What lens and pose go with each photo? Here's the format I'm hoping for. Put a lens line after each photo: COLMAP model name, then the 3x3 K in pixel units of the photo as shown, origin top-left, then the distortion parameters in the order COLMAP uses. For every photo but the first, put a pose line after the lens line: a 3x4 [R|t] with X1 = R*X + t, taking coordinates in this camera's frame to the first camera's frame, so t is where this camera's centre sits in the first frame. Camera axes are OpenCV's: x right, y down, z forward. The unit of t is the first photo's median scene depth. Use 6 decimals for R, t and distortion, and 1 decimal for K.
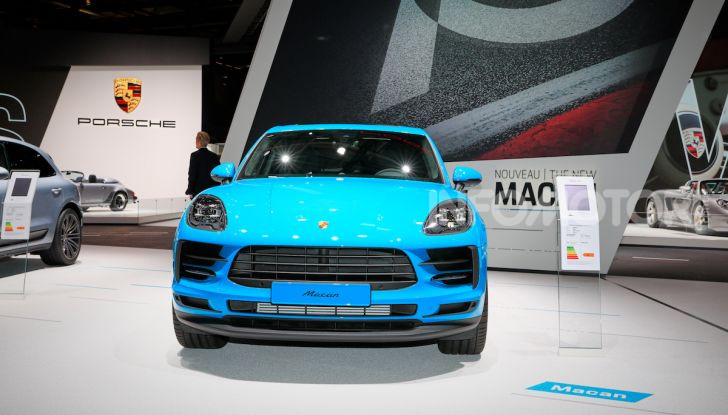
lens RADIAL K [[761.0, 0, 358.8], [0, 761.0, 204.3], [0, 0, 1]] dist [0.023419, 0.000000]
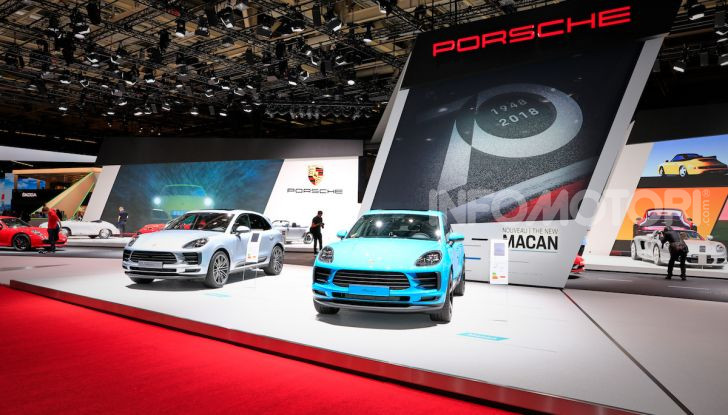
lens RADIAL K [[514.7, 0, 361.2], [0, 514.7, 205.4], [0, 0, 1]] dist [-0.063863, 0.018712]
pose [[0.977041, -0.001415, -0.213045, 0.117454], [-0.011778, 0.998090, -0.060642, -0.022236], [0.212724, 0.061758, 0.975159, -0.259889]]
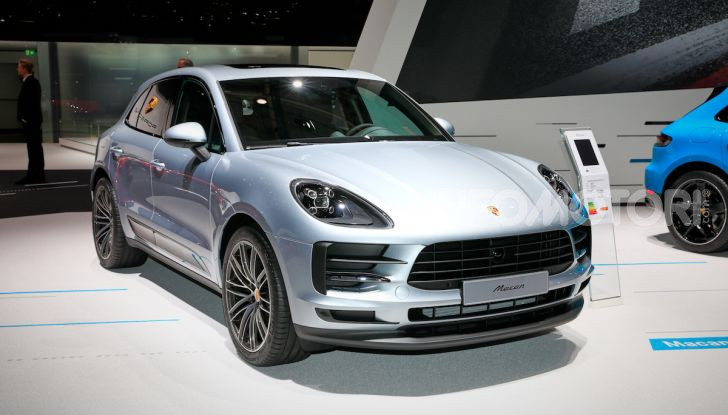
lens RADIAL K [[898.4, 0, 355.3], [0, 898.4, 211.4], [0, 0, 1]] dist [-0.007250, 0.000000]
pose [[0.846405, -0.087944, 0.525229, -0.330878], [0.021565, 0.991121, 0.131200, -0.051460], [-0.532104, -0.099722, 0.840786, 0.086533]]
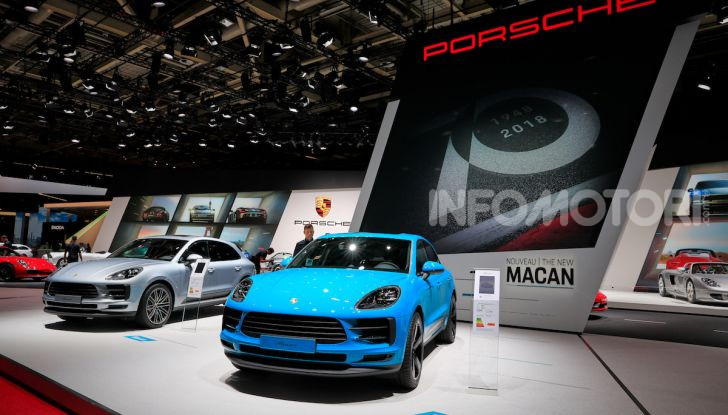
lens RADIAL K [[493.1, 0, 360.7], [0, 493.1, 207.2], [0, 0, 1]] dist [-0.092298, 0.054528]
pose [[0.965085, -0.016929, -0.261391, 0.164609], [-0.017410, 0.991557, -0.128500, -0.017655], [0.261359, 0.128564, 0.956641, 0.001375]]
